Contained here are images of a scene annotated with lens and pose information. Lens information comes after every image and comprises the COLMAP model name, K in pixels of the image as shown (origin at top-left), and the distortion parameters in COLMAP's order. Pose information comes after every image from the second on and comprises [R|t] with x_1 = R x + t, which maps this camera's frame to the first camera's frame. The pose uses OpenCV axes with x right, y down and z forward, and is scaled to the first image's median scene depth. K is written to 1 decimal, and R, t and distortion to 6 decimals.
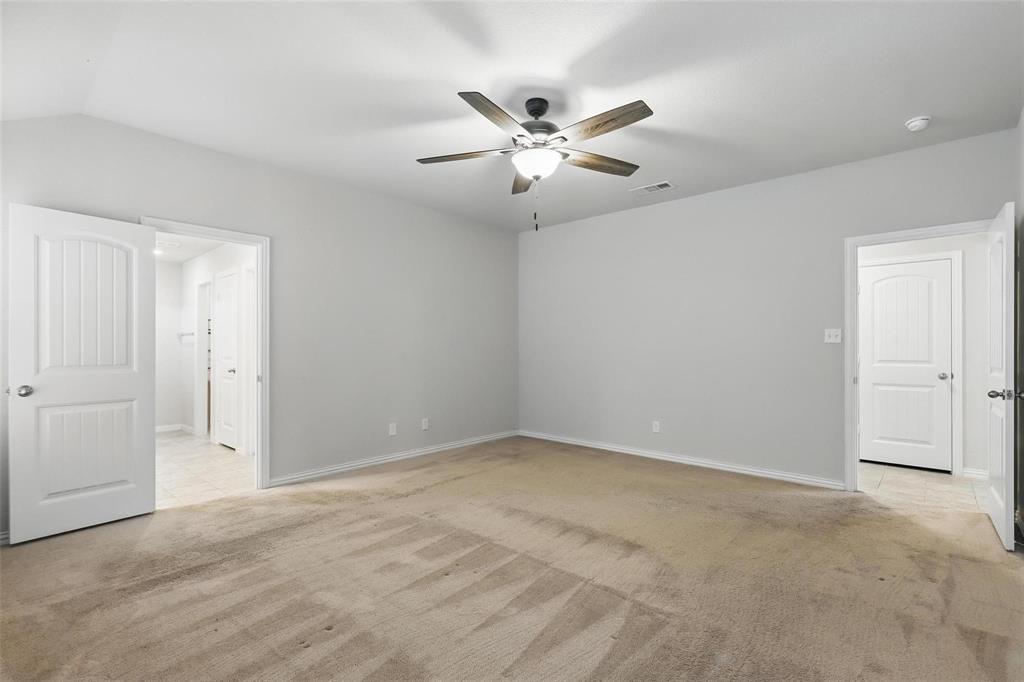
lens RADIAL K [[471.1, 0, 512.6], [0, 471.1, 346.2], [0, 0, 1]] dist [-0.000364, -0.000209]
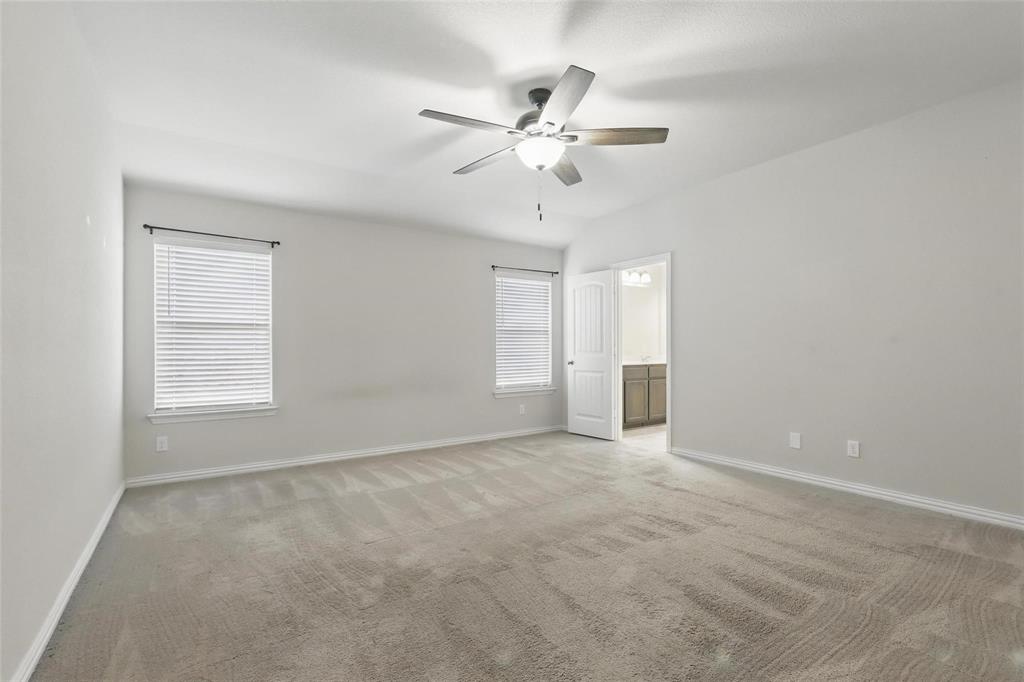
lens RADIAL K [[471.1, 0, 512.4], [0, 471.1, 343.7], [0, 0, 1]] dist [-0.000364, -0.000209]
pose [[-0.250322, -0.007093, -0.968137, 0.972203], [0.006748, 0.999936, -0.009071, 0.024261], [0.968139, -0.008804, -0.250258, 1.116911]]
